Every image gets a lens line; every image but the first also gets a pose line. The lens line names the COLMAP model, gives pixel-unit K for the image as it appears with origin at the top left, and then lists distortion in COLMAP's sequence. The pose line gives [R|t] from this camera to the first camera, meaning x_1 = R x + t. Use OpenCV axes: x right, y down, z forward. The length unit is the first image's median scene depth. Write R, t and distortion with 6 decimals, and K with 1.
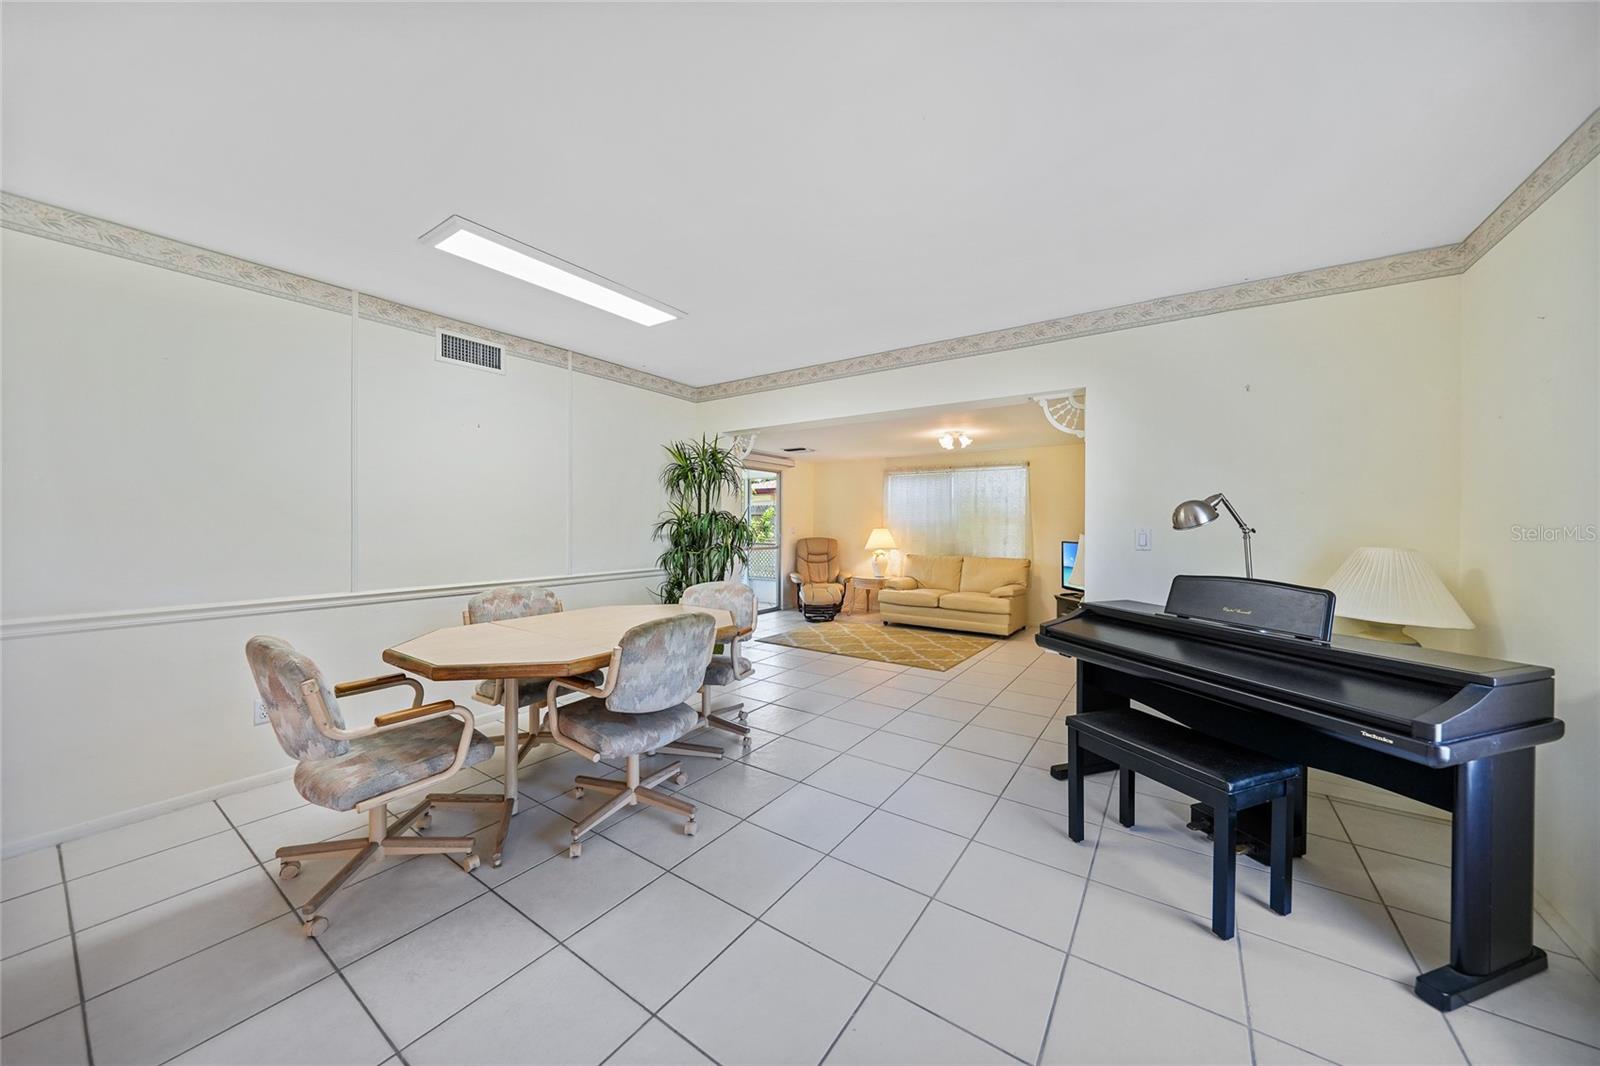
lens RADIAL K [[556.0, 0, 805.0], [0, 556.0, 527.0], [0, 0, 1]] dist [-0.004598, 0.000127]
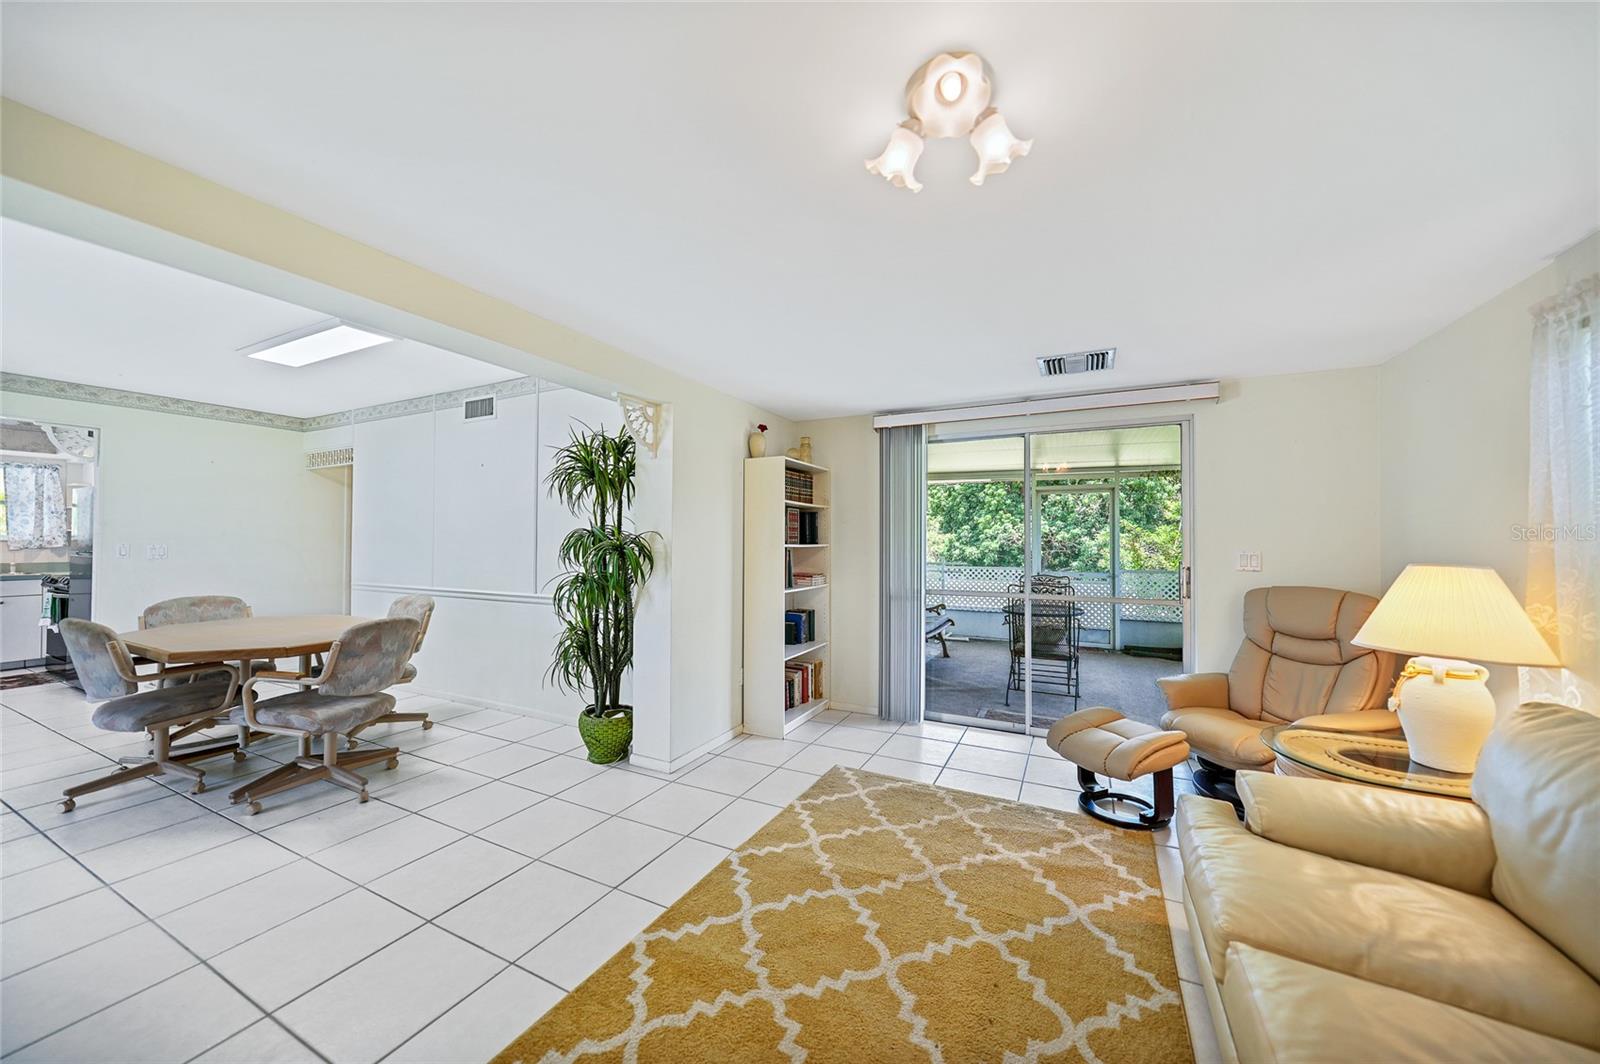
lens RADIAL K [[571.4, 0, 800.0], [0, 571.4, 532.0], [0, 0, 1]] dist [-0.000426, 0.000305]
pose [[0.131262, -0.019664, -0.991153, 0.410030], [-0.008089, 0.999749, -0.020906, -0.006134], [0.991315, 0.010761, 0.131070, 0.815700]]
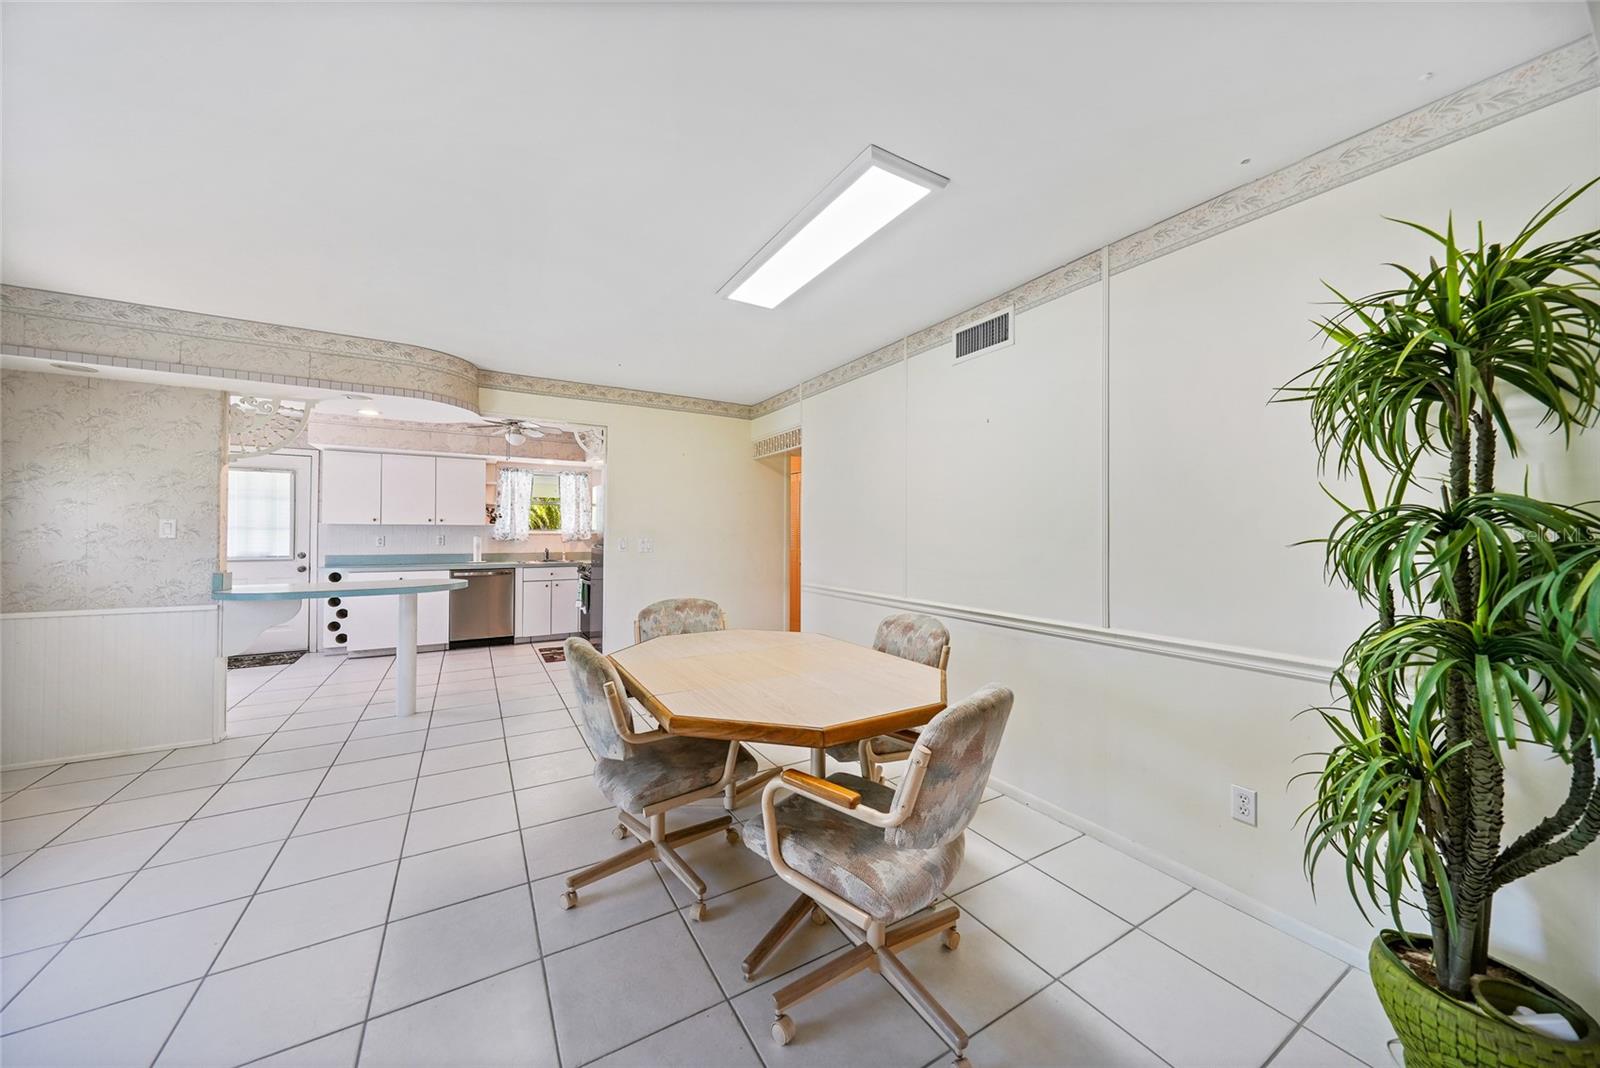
lens RADIAL K [[560.1, 0, 795.8], [0, 560.1, 531.9], [0, 0, 1]] dist [0.000631, 0.000000]
pose [[-0.427992, -0.011981, -0.903703, 0.150158], [-0.013863, 0.999882, -0.006691, -0.004394], [0.903676, 0.009665, -0.428107, 0.582866]]
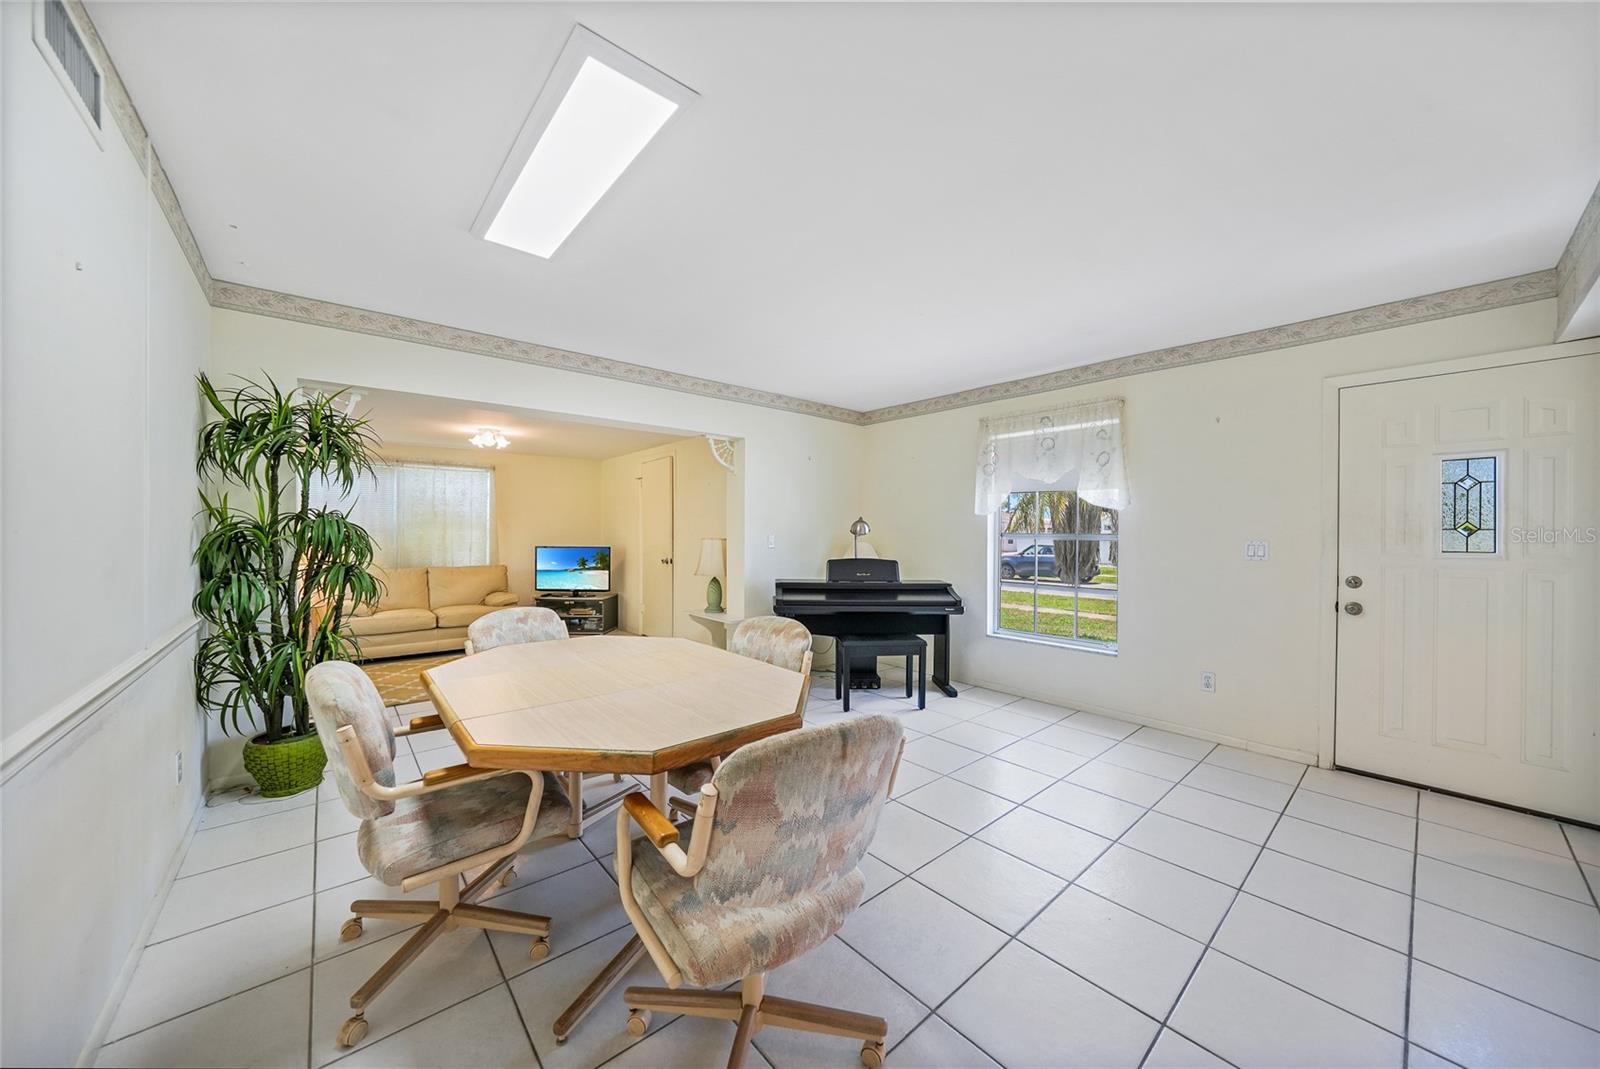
lens RADIAL K [[560.1, 0, 795.8], [0, 560.1, 532.4], [0, 0, 1]] dist [0.000631, 0.000000]
pose [[0.260057, -0.006850, 0.965569, -0.434089], [0.002510, 0.999976, 0.006418, -0.006175], [-0.965590, 0.000754, 0.260068, 0.241105]]
